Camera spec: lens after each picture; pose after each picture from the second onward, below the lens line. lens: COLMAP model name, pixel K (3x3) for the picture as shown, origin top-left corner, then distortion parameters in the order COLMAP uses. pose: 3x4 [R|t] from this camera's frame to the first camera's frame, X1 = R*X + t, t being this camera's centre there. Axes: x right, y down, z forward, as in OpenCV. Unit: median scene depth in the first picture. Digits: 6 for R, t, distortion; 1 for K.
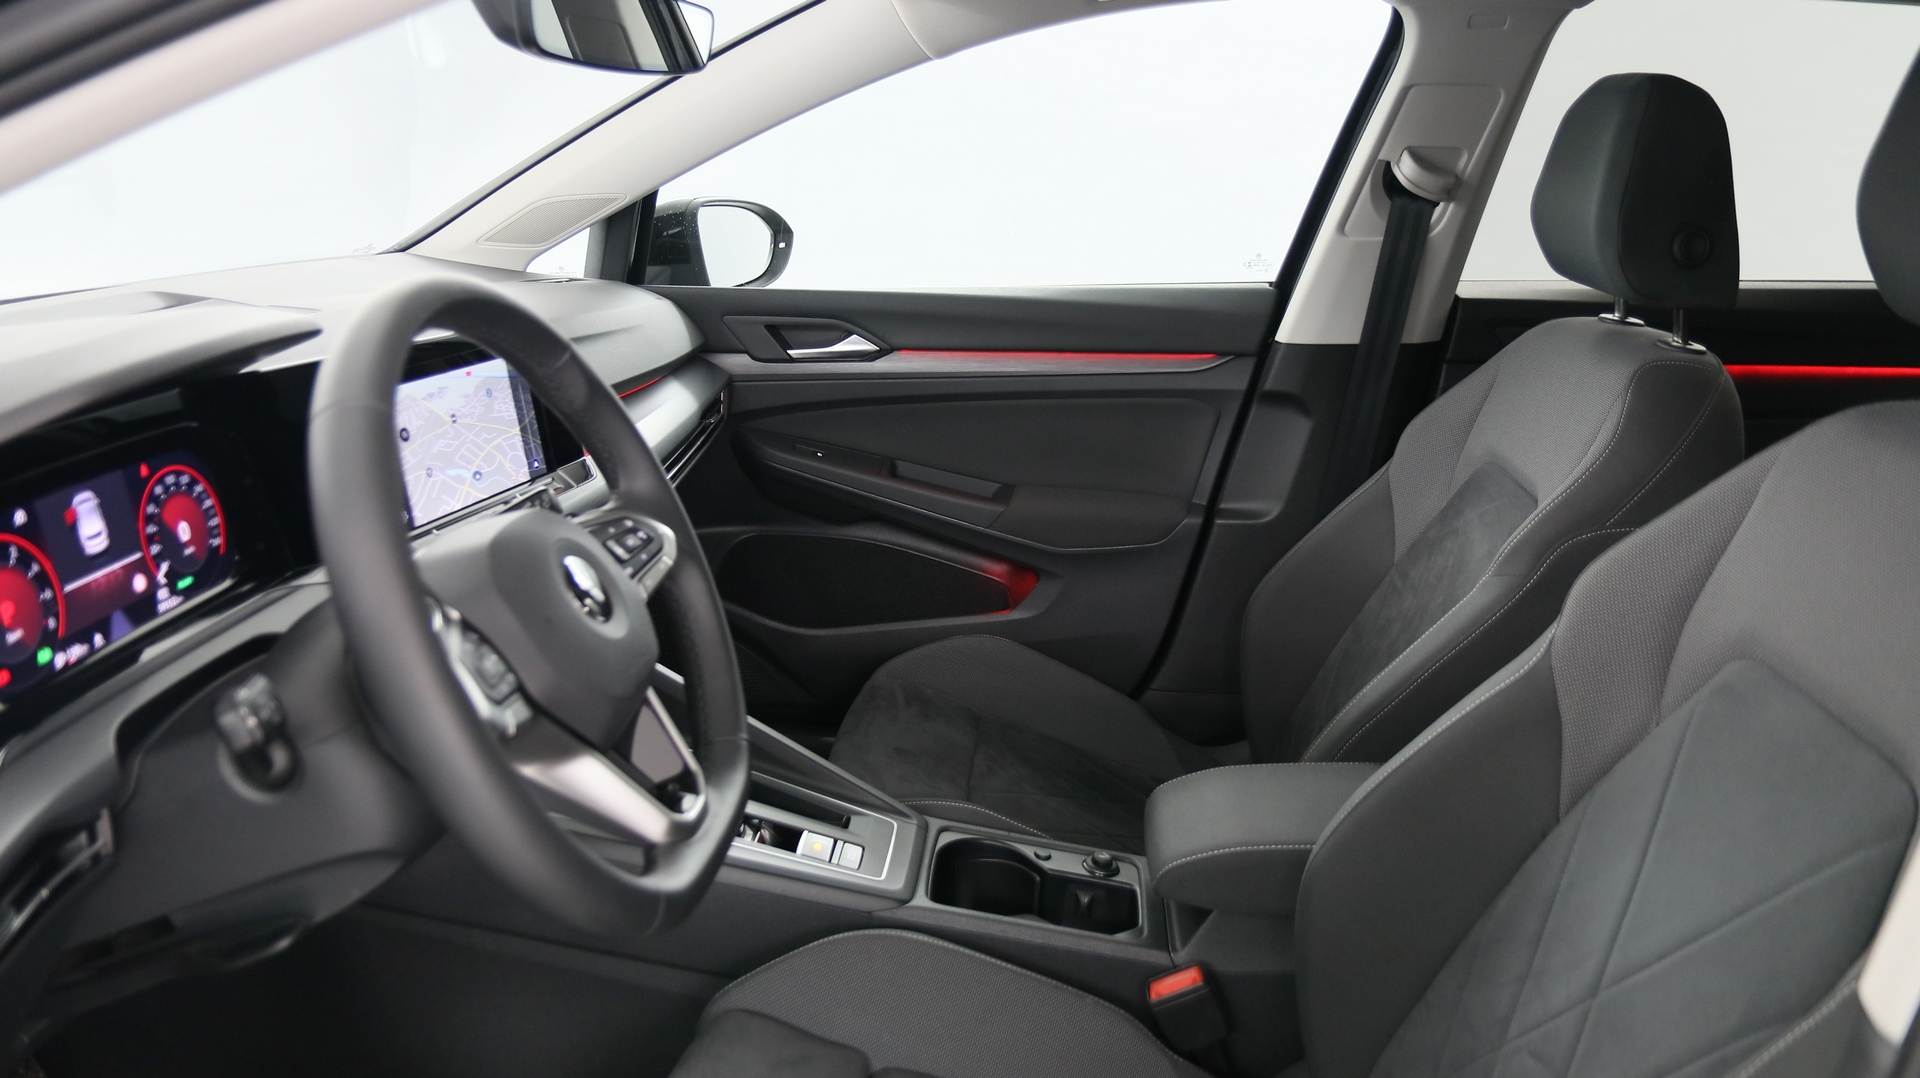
lens RADIAL K [[1455.8, 0, 952.2], [0, 1455.8, 546.9], [0, 0, 1]] dist [-0.018008, 0.002254]
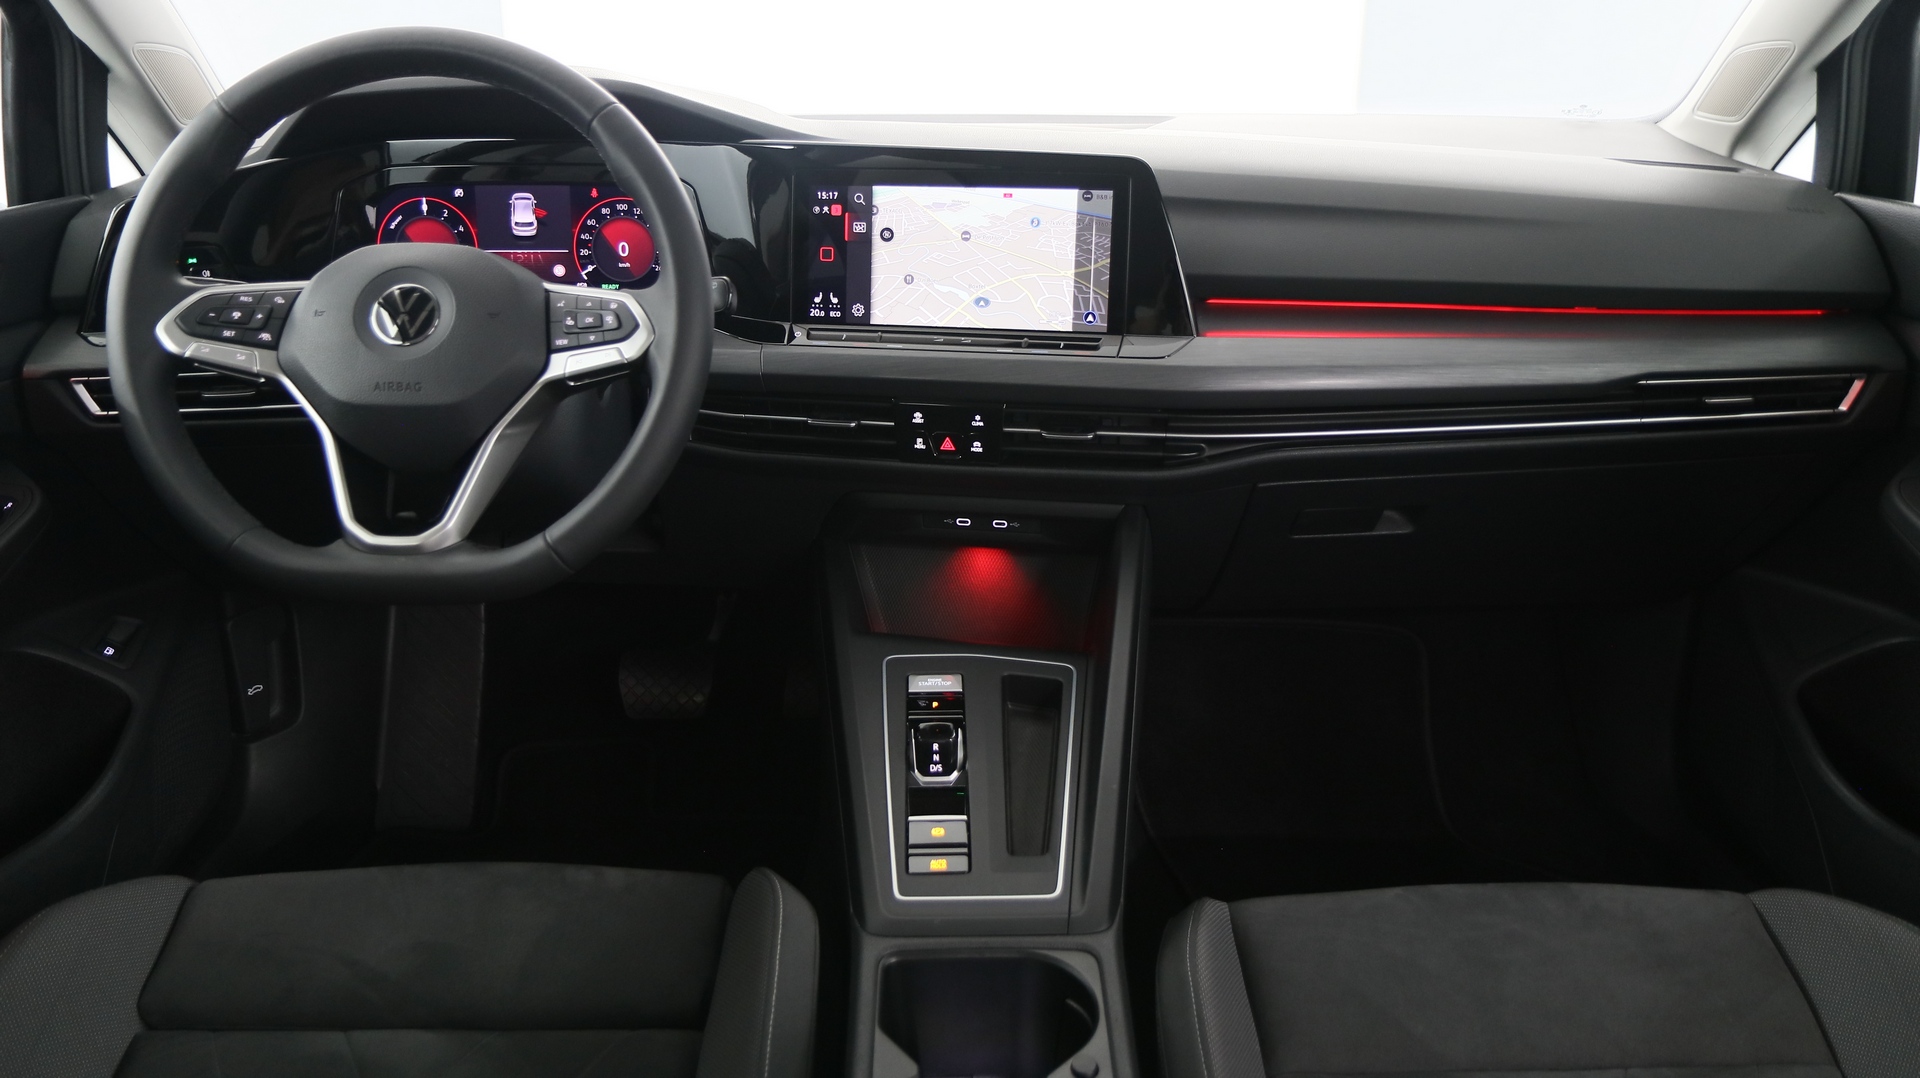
lens RADIAL K [[1487.3, 0, 960.0], [0, 1487.3, 539.0], [0, 0, 1]] dist [-0.006295, -0.000635]
pose [[0.093479, 0.309651, -0.946244, 0.639132], [-0.282057, 0.919706, 0.273103, -0.168408], [0.954833, 0.241365, 0.173312, 0.857390]]
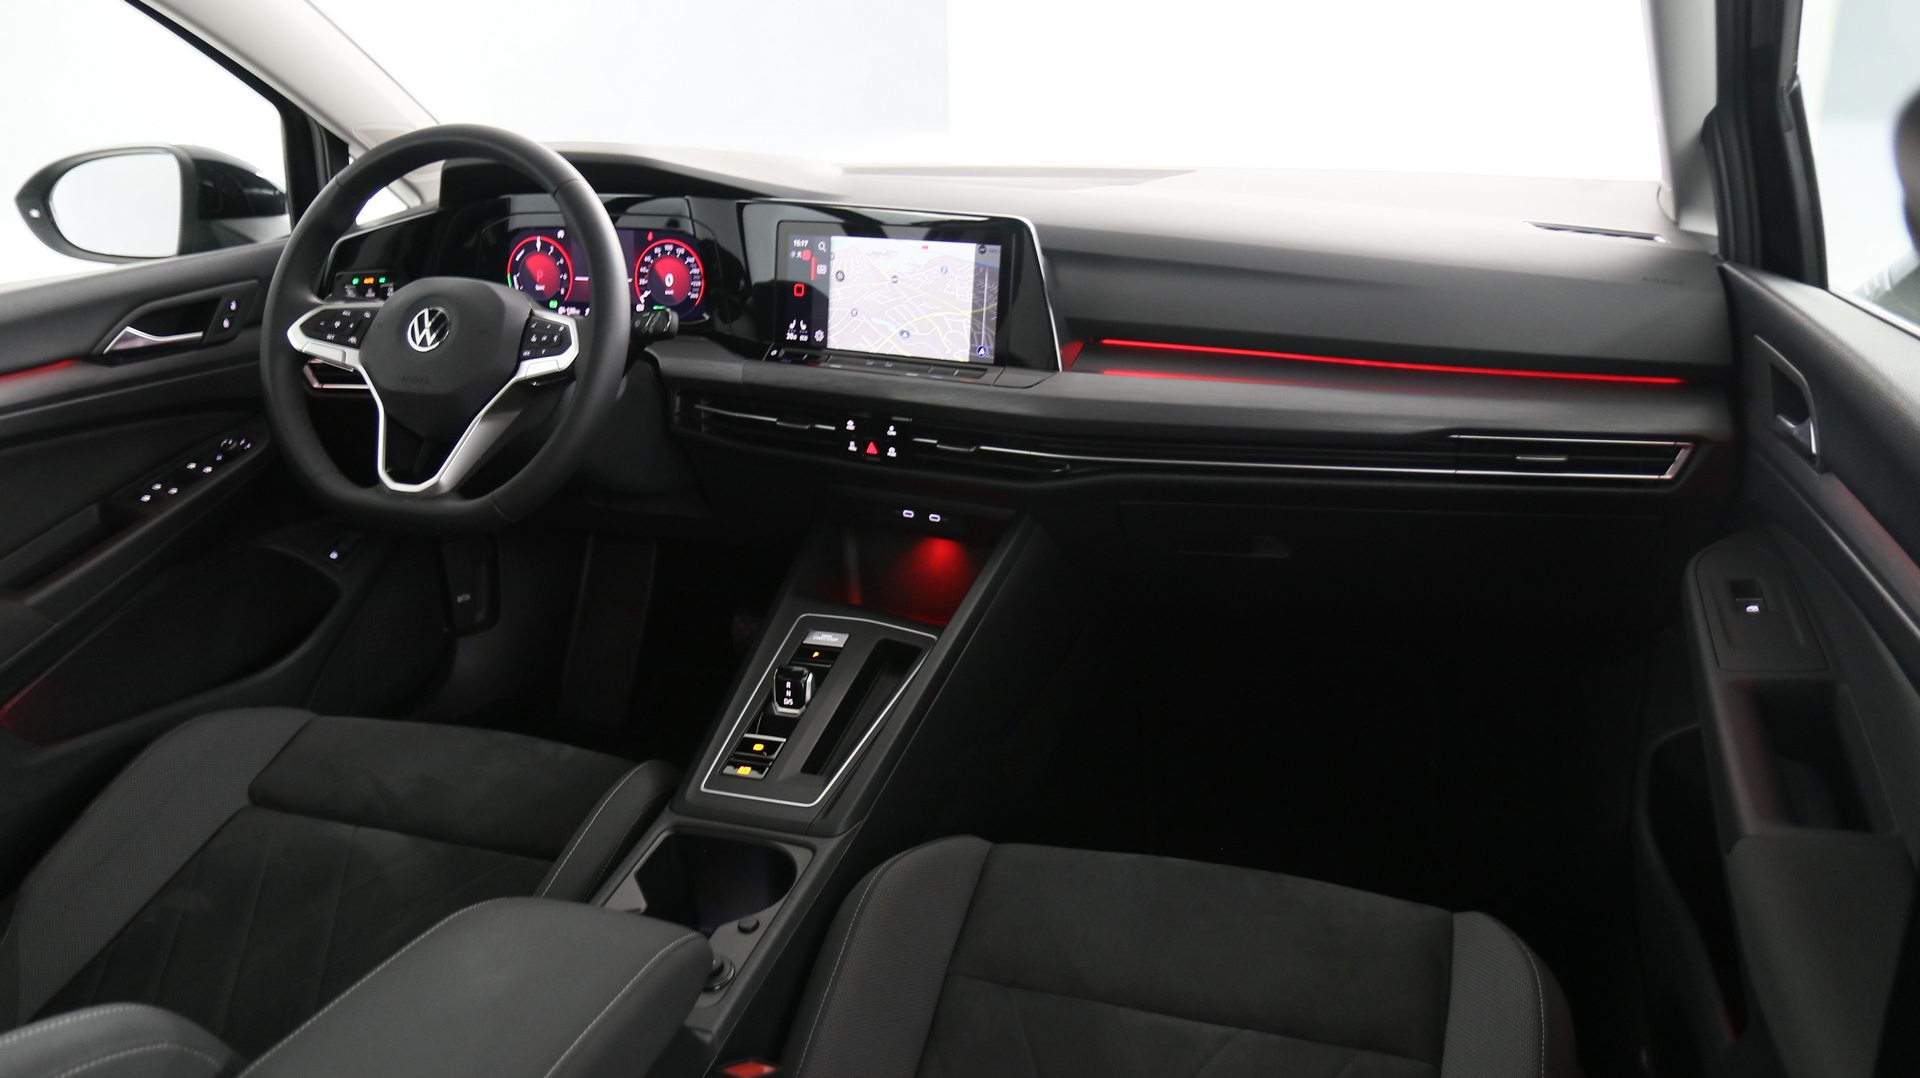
lens RADIAL K [[1455.8, 0, 952.2], [0, 1455.8, 546.9], [0, 0, 1]] dist [-0.018008, 0.002254]
pose [[-0.248991, 0.310938, -0.917236, 0.780074], [-0.256814, 0.891964, 0.372085, -0.339370], [0.933836, 0.328205, -0.142238, 1.258350]]
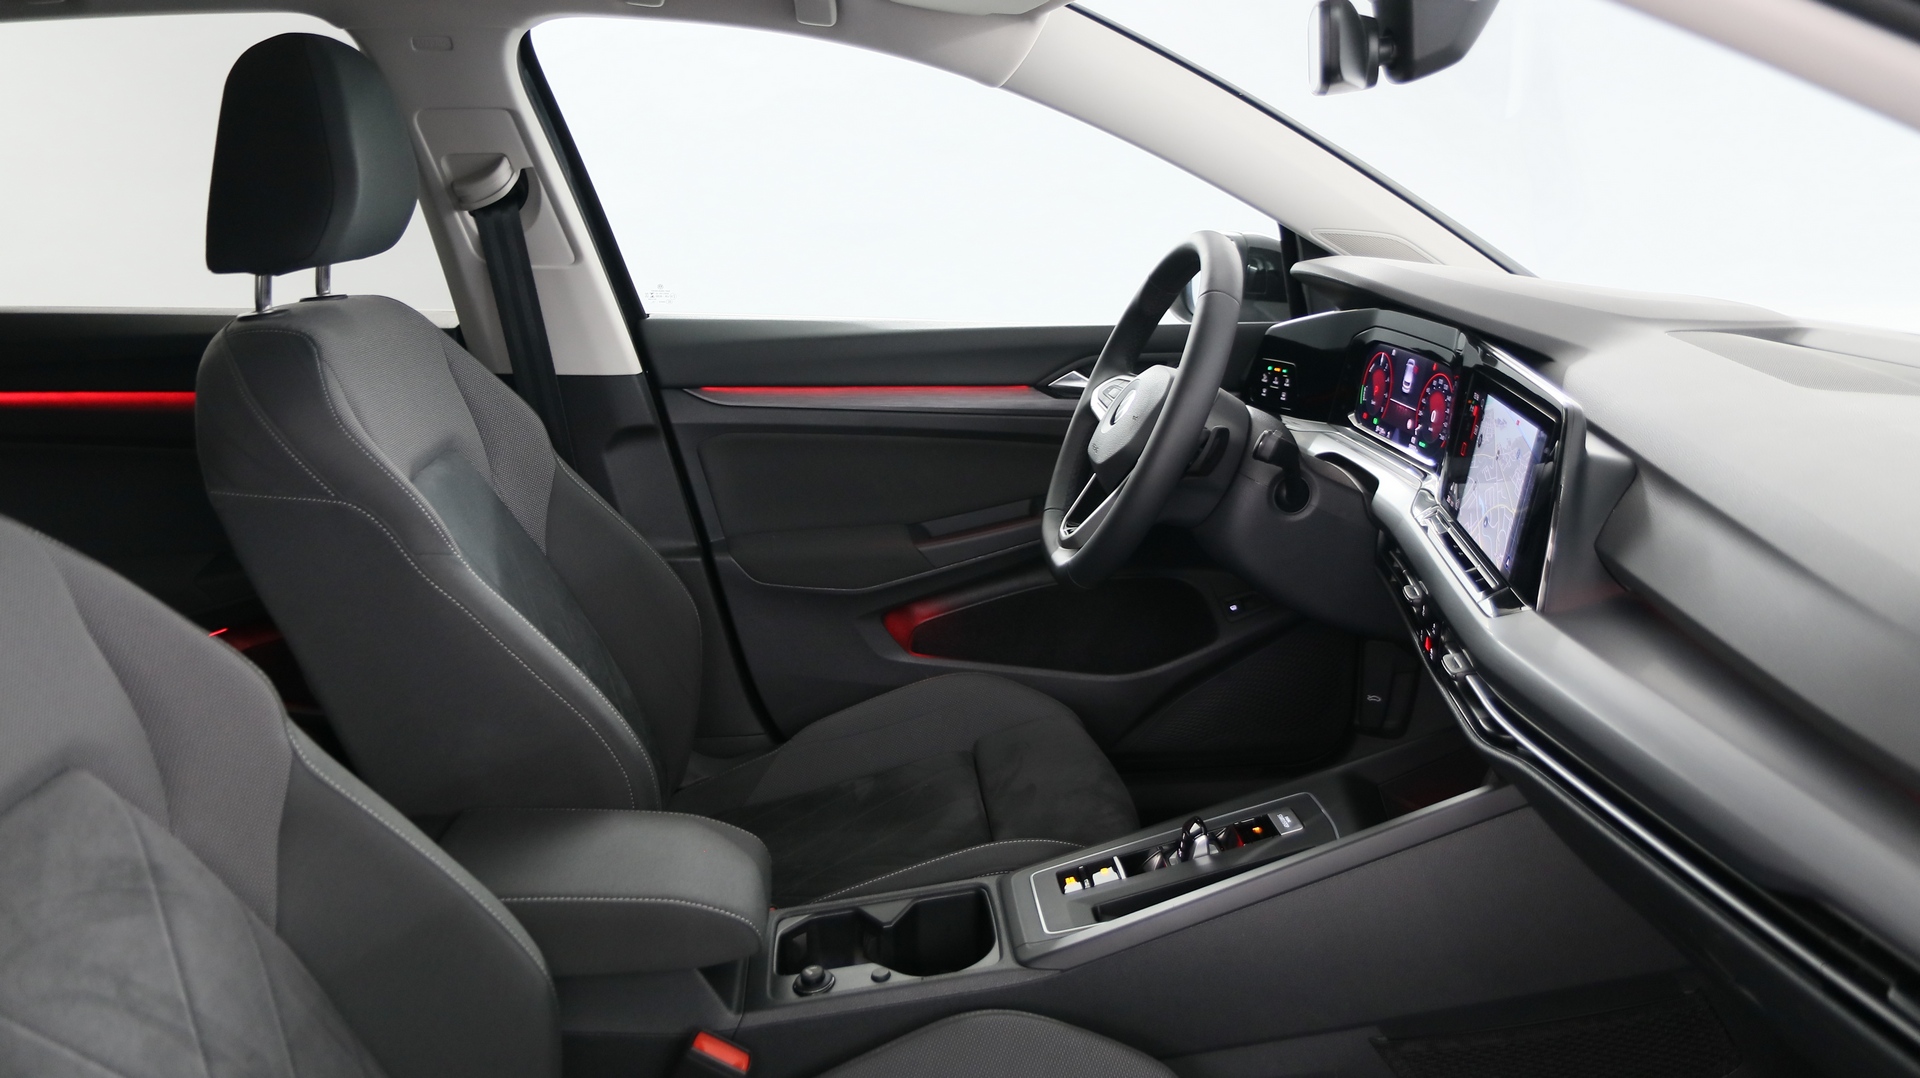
lens RADIAL K [[1487.3, 0, 960.0], [0, 1487.3, 539.0], [0, 0, 1]] dist [-0.006295, -0.000635]
pose [[-0.987230, 0.027550, -0.156900, 0.160851], [-0.056772, 0.859414, 0.508119, -0.509796], [0.148840, 0.510538, -0.846875, 1.773293]]
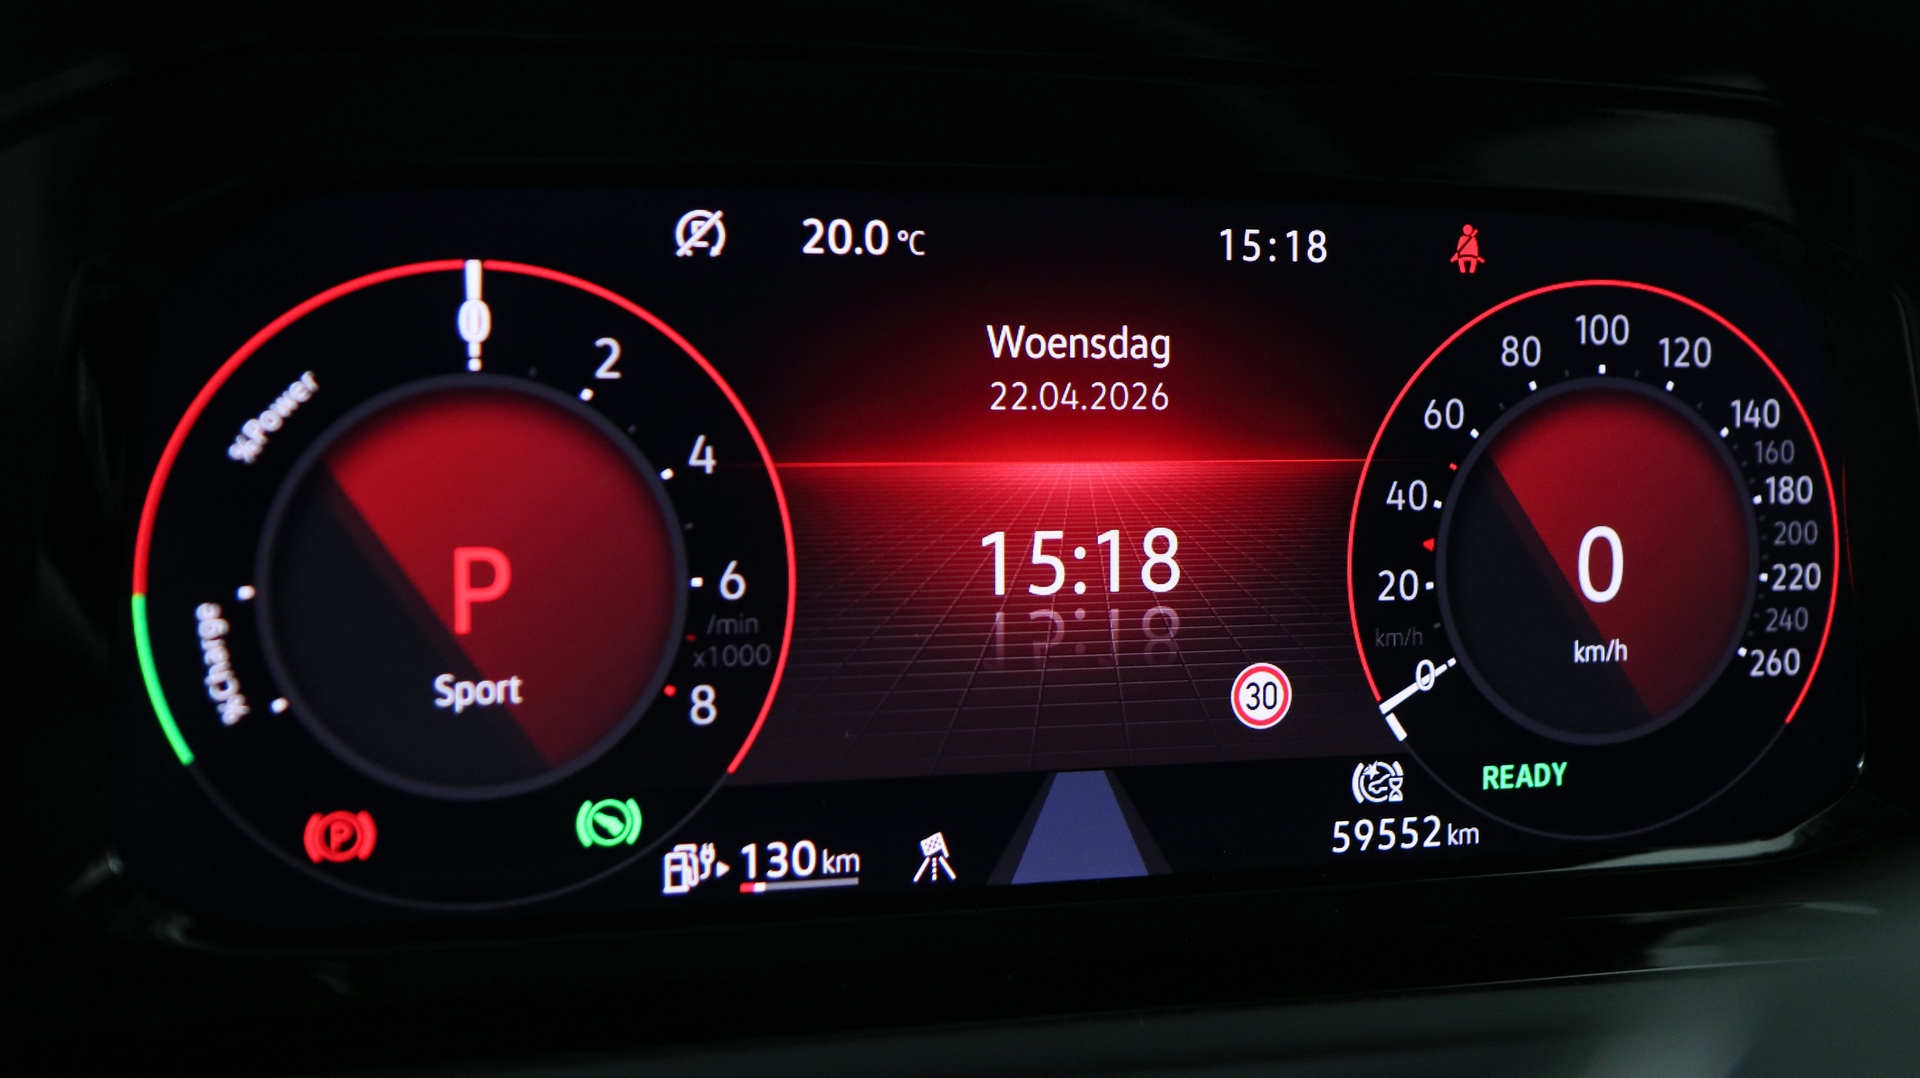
lens RADIAL K [[2448.5, 0, 960.0], [0, 2448.5, 539.0], [0, 0, 1]] dist [0.020074, 0.024696]
pose [[0.378565, 0.154092, -0.912658, -0.165826], [-0.290610, 0.955969, 0.040861, -0.000694], [0.878769, 0.249759, 0.406677, 0.576887]]
